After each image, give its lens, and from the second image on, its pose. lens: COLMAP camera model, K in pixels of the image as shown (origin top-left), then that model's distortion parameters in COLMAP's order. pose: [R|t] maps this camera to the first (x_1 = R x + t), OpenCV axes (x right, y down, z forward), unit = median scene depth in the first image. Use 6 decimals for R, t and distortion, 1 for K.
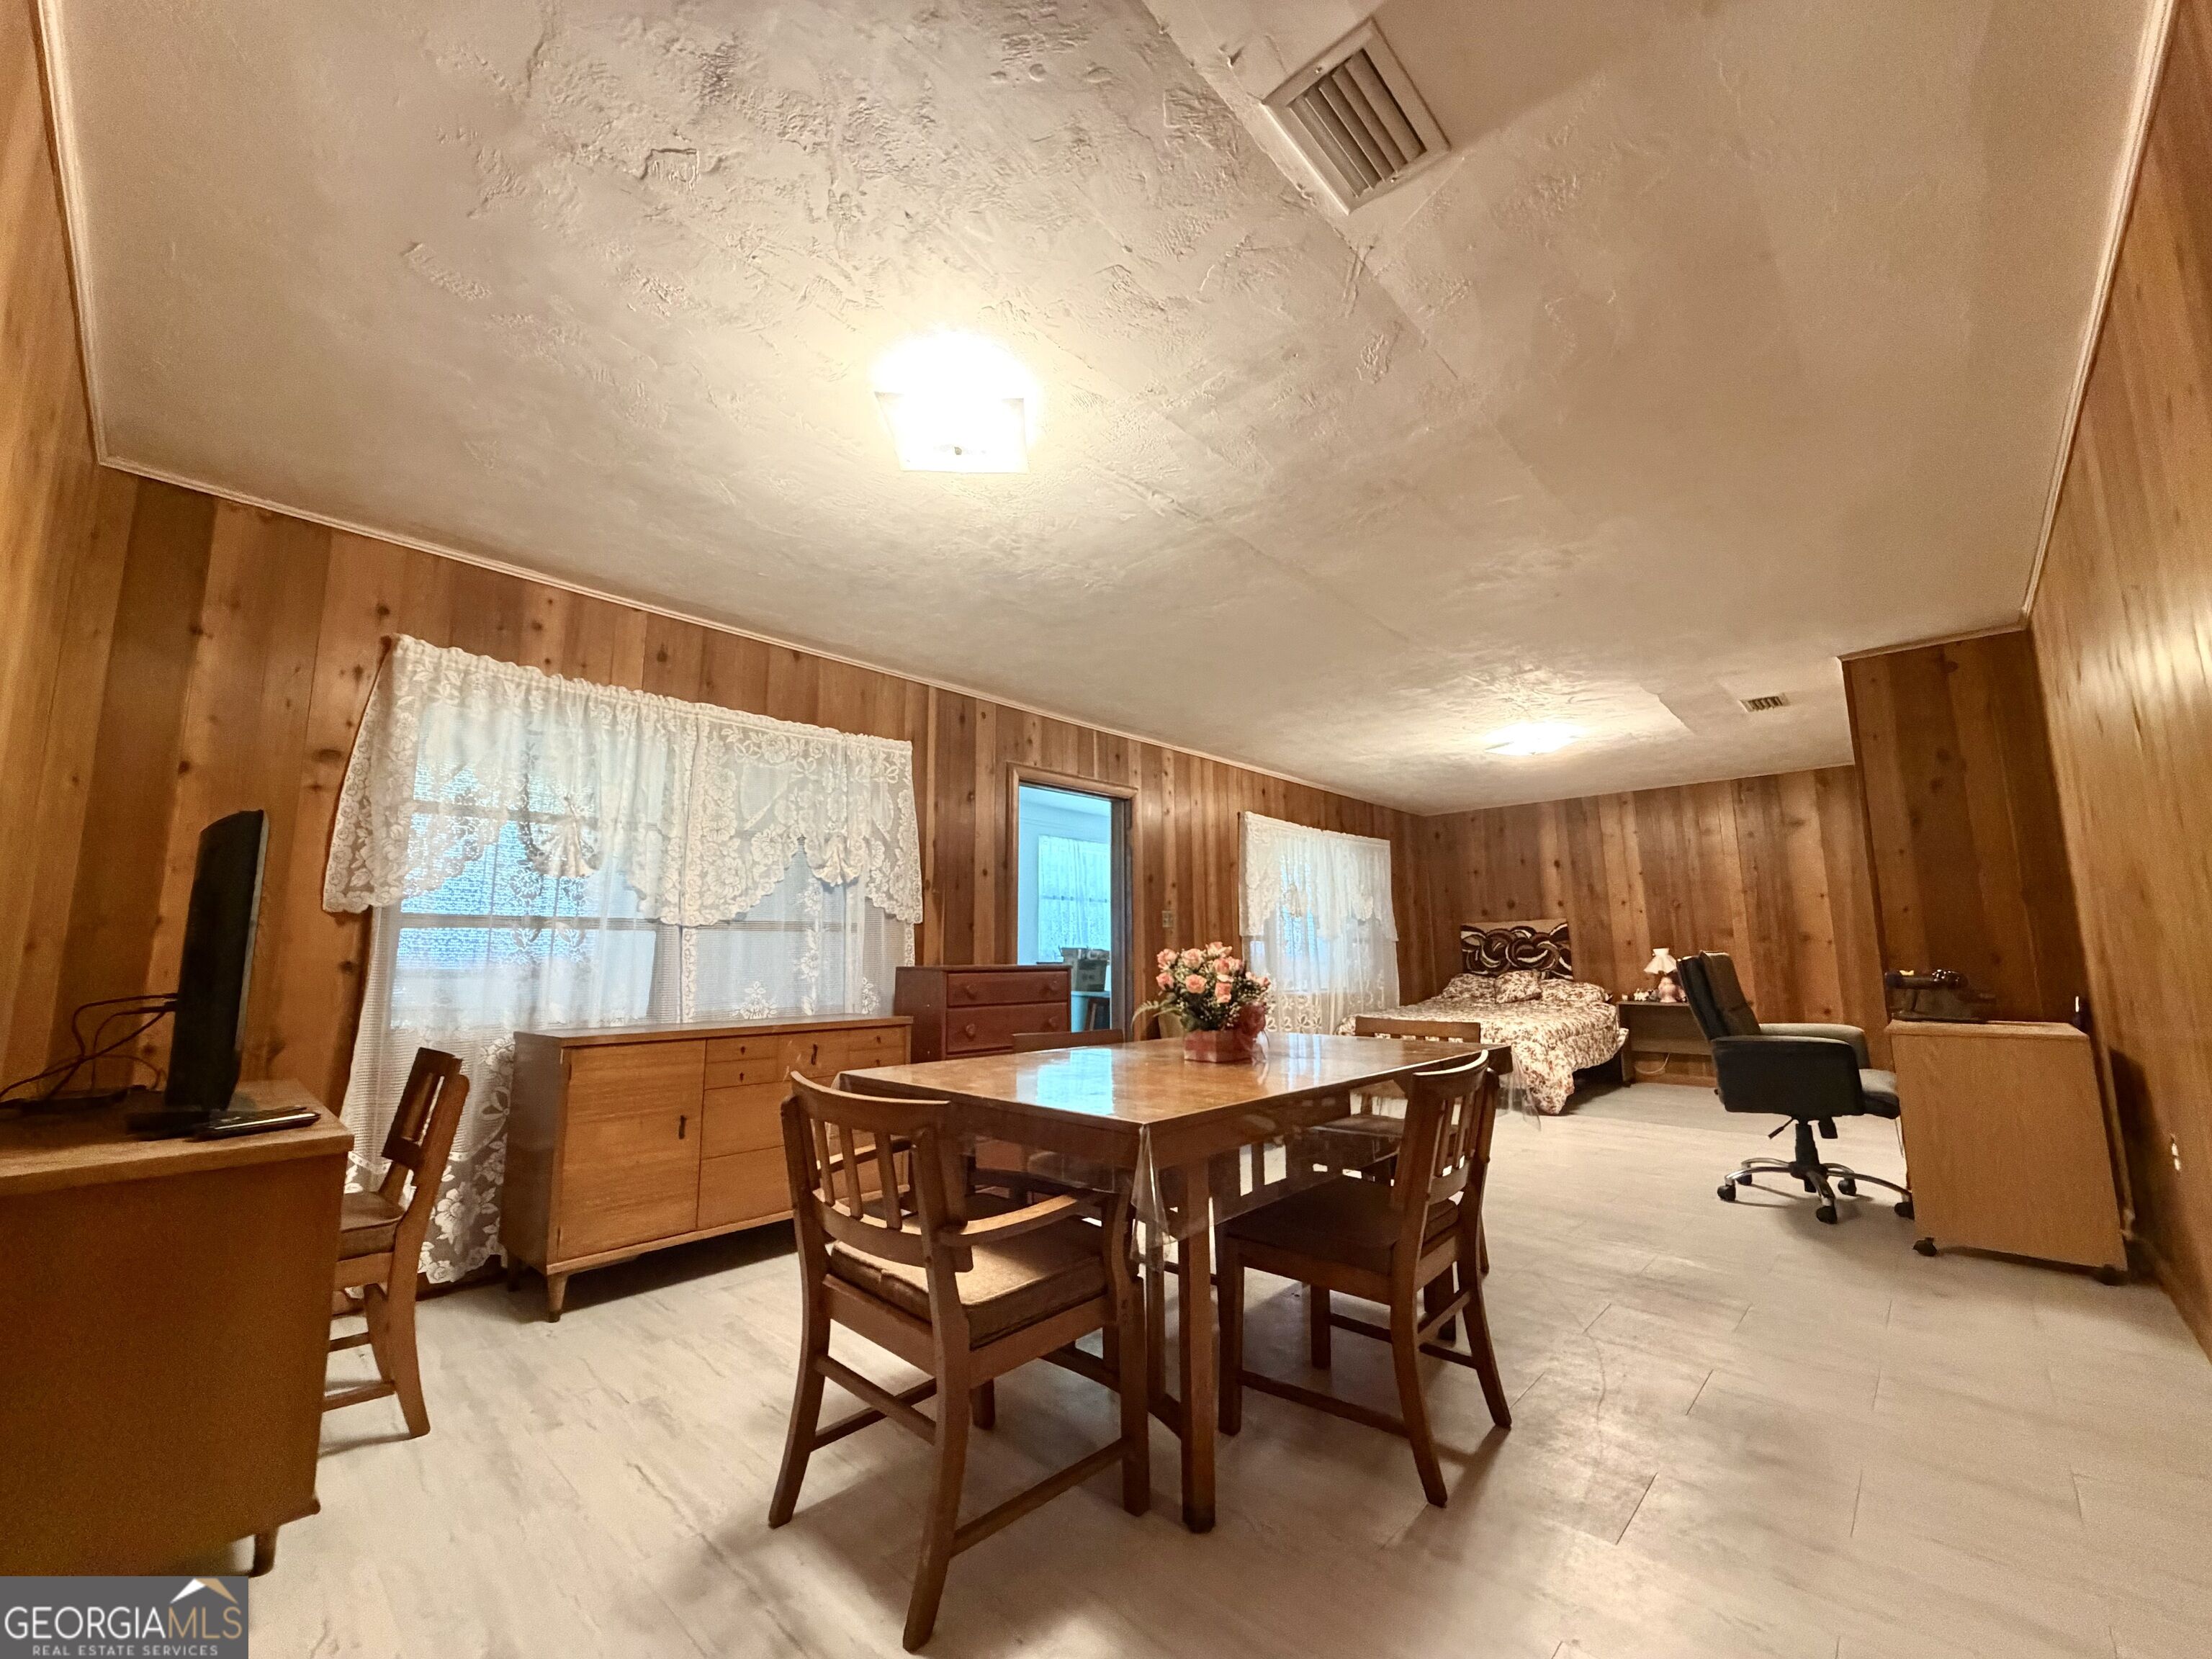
lens RADIAL K [[881.3, 0, 1099.2], [0, 881.3, 826.4], [0, 0, 1]] dist [-0.002304, 0.000477]
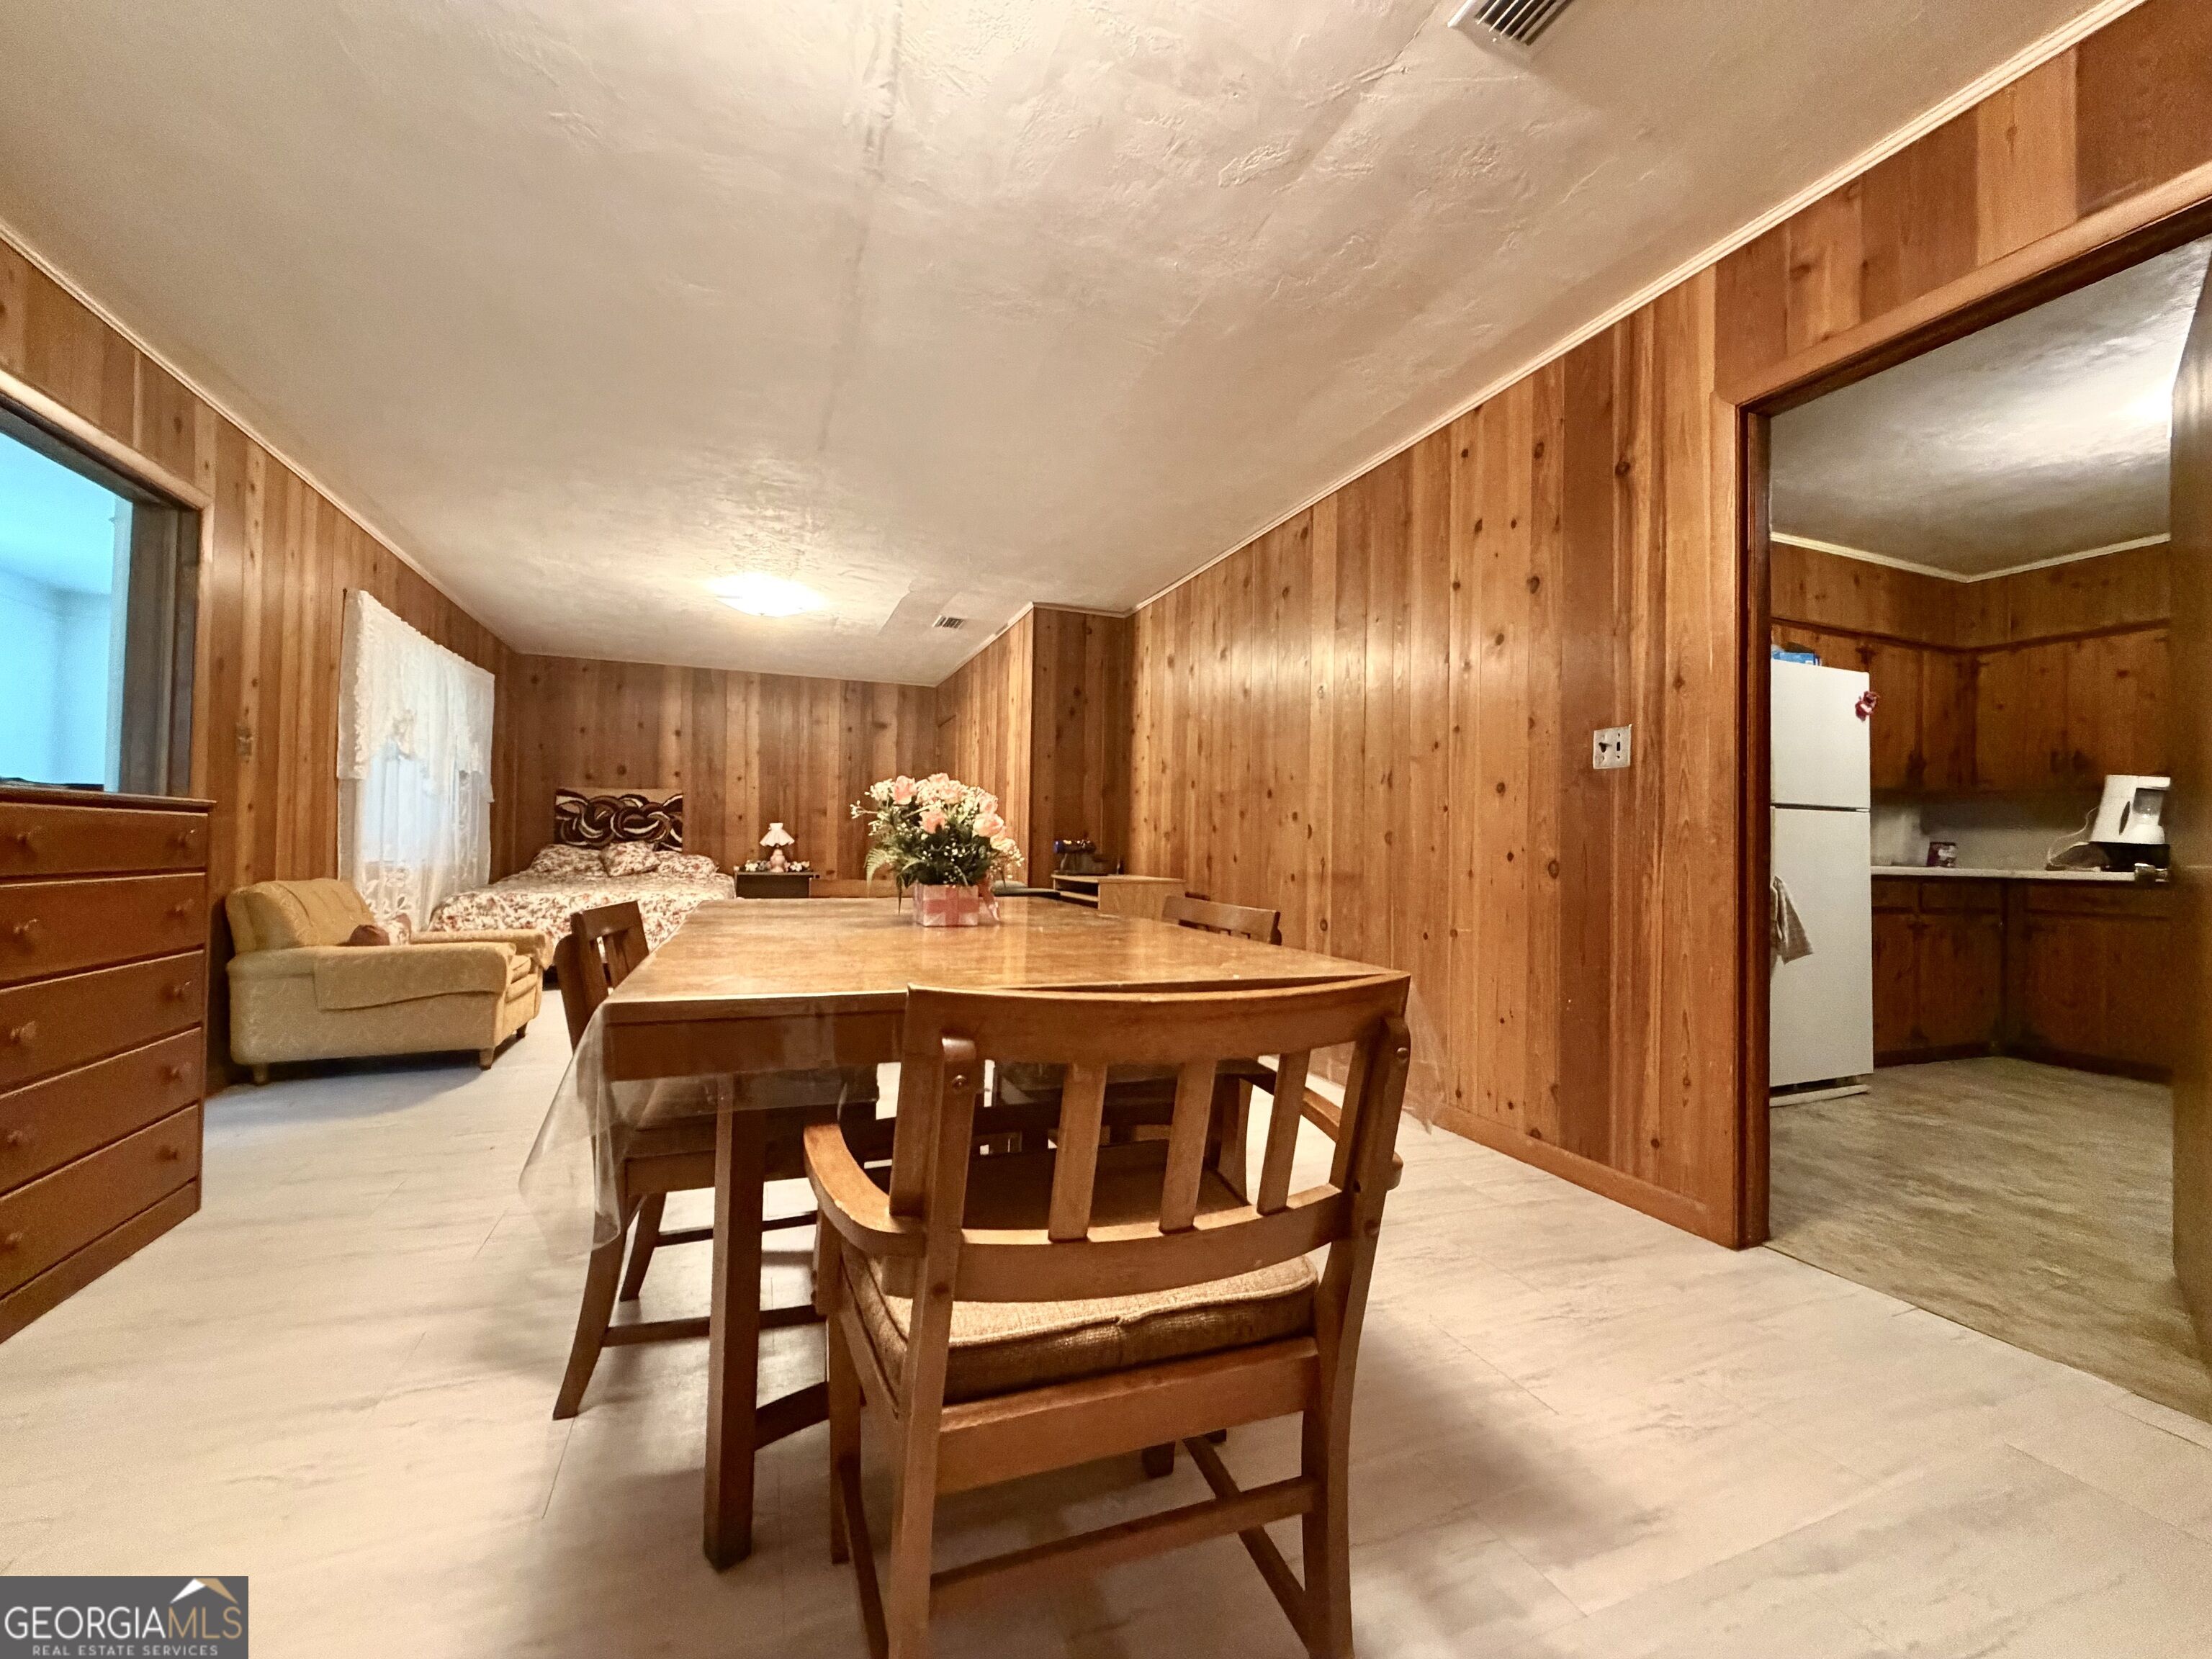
lens RADIAL K [[881.3, 0, 1096.0], [0, 881.3, 836.9], [0, 0, 1]] dist [-0.002304, 0.000477]
pose [[0.429298, 0.025492, 0.902803, -0.162427], [-0.155668, 0.986730, 0.046161, 0.042486], [-0.889646, -0.160355, 0.427569, 0.179165]]
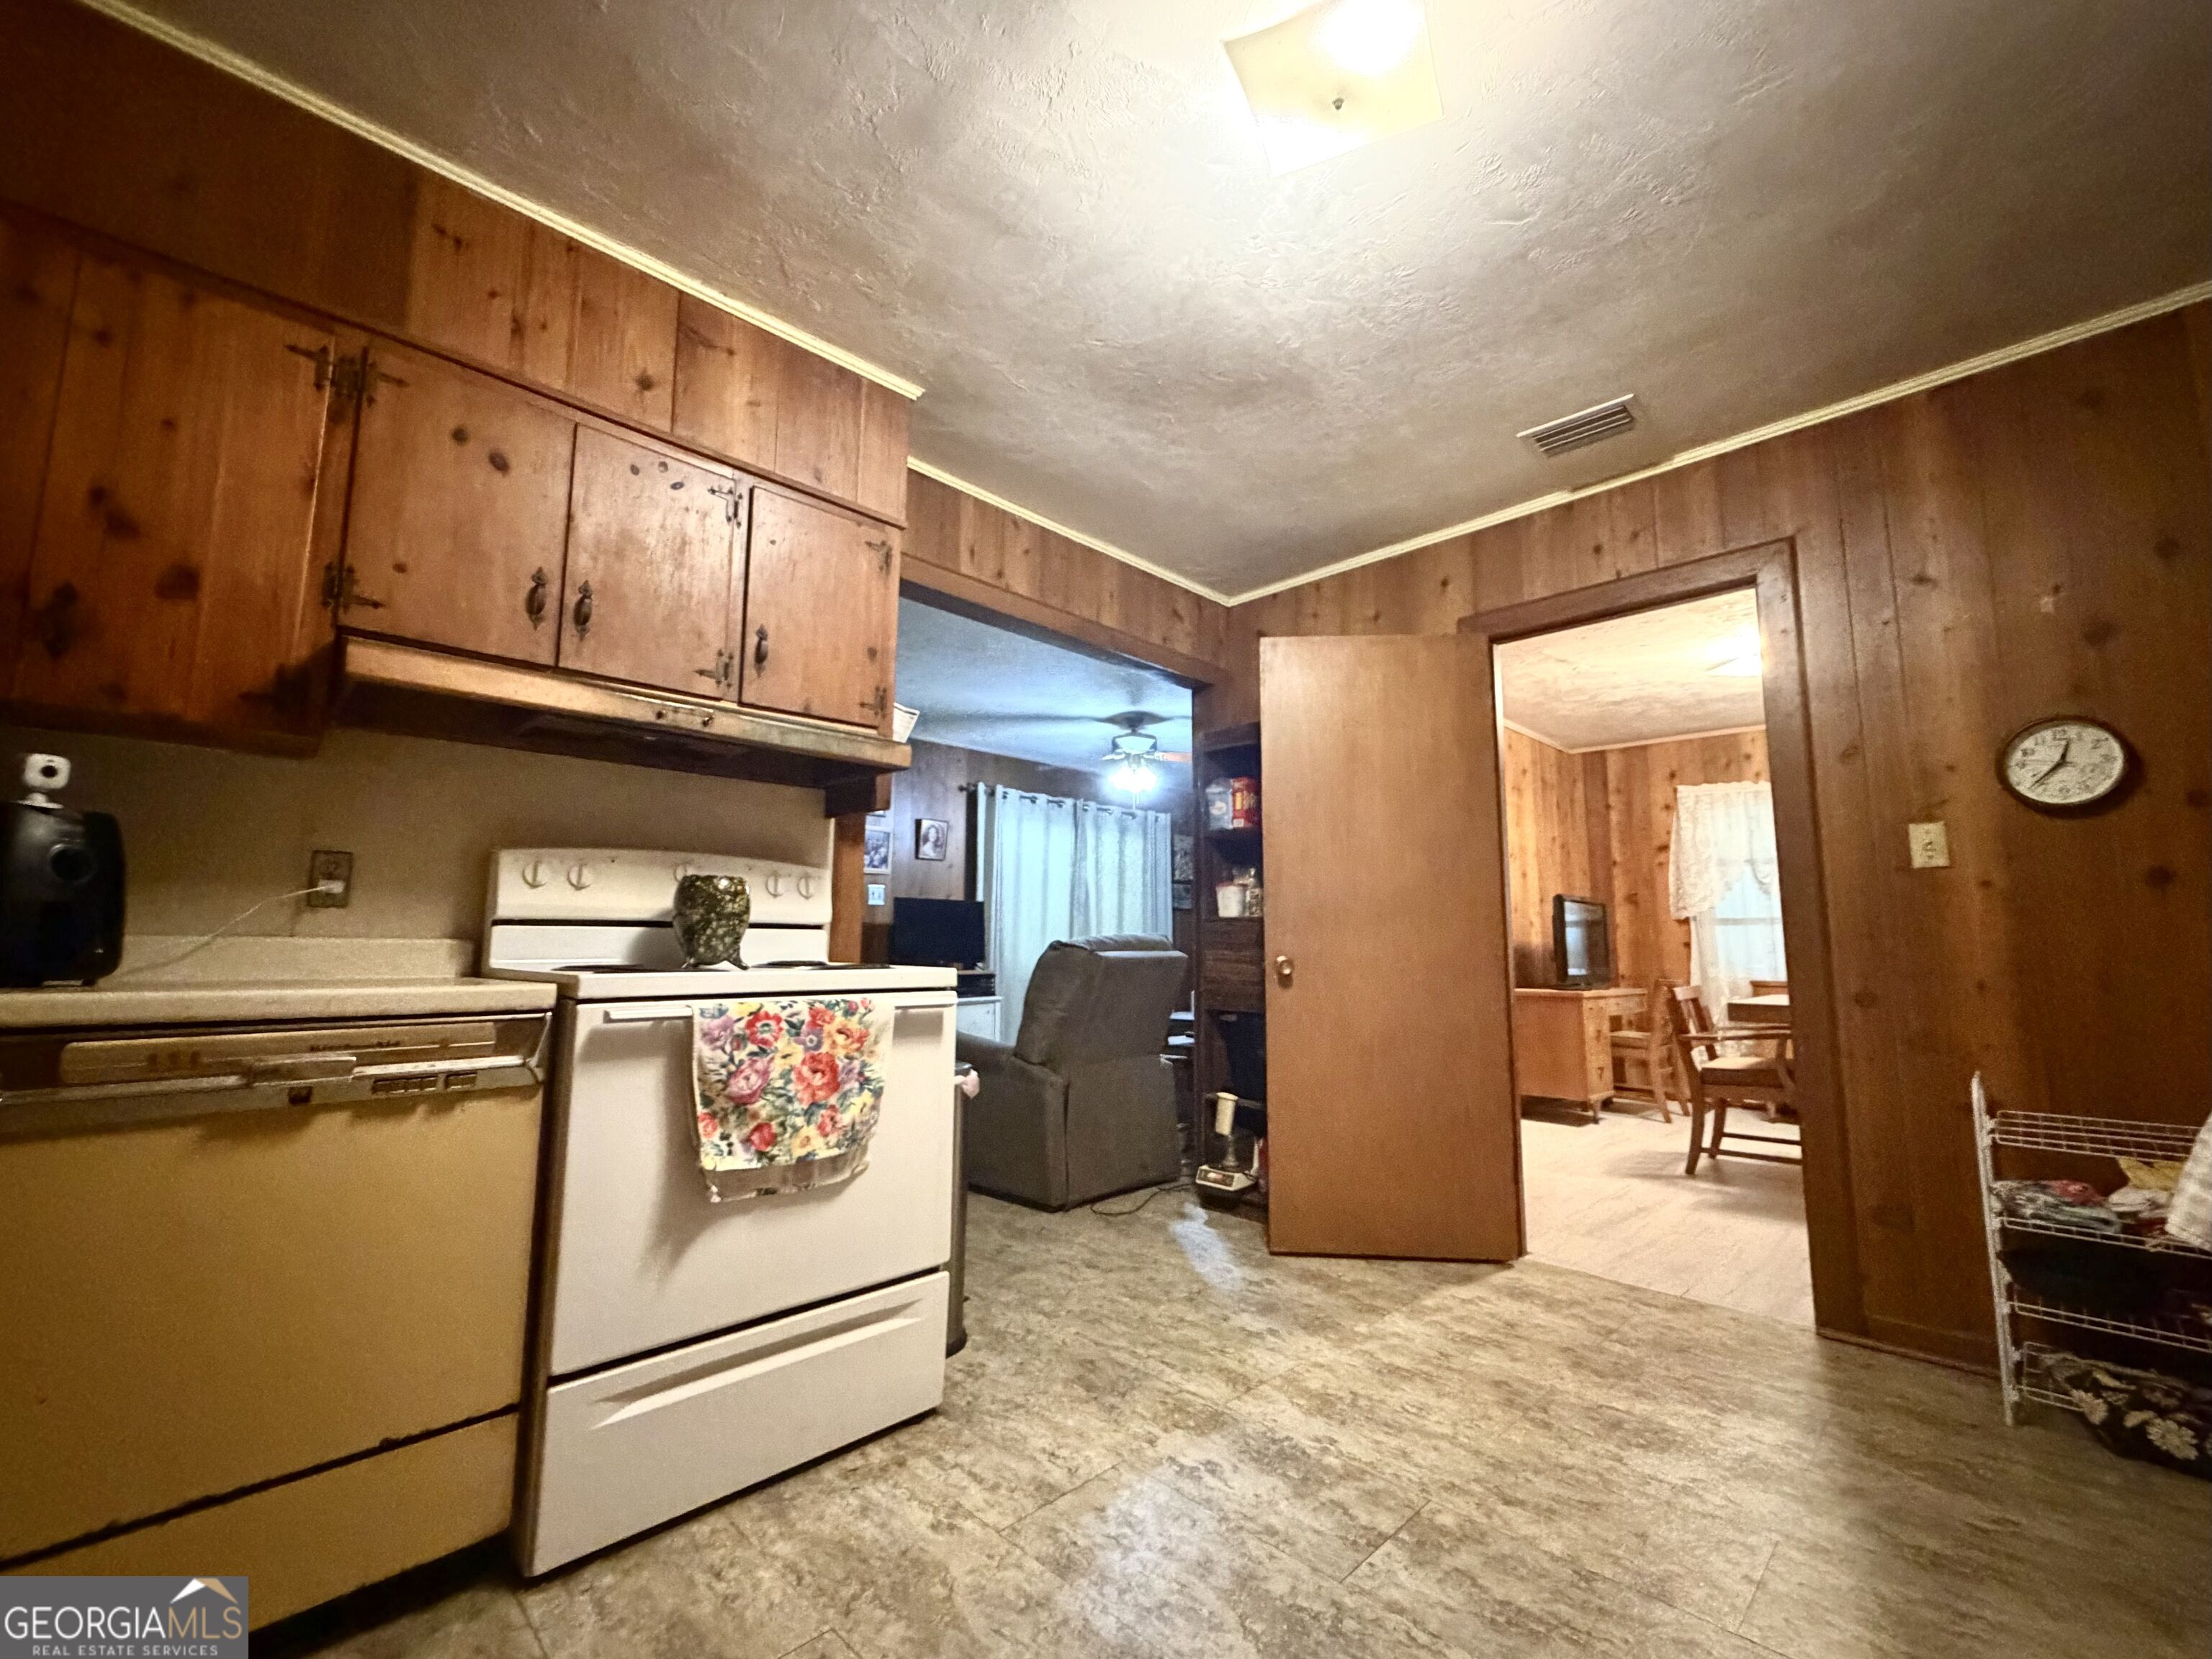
lens RADIAL K [[881.3, 0, 1127.8], [0, 881.3, 842.3], [0, 0, 1]] dist [-0.002304, 0.000477]
pose [[-0.032821, -0.118145, -0.992454, 0.475778], [0.144221, 0.982037, -0.121674, -0.007392], [0.989001, -0.147126, -0.015192, -0.099639]]
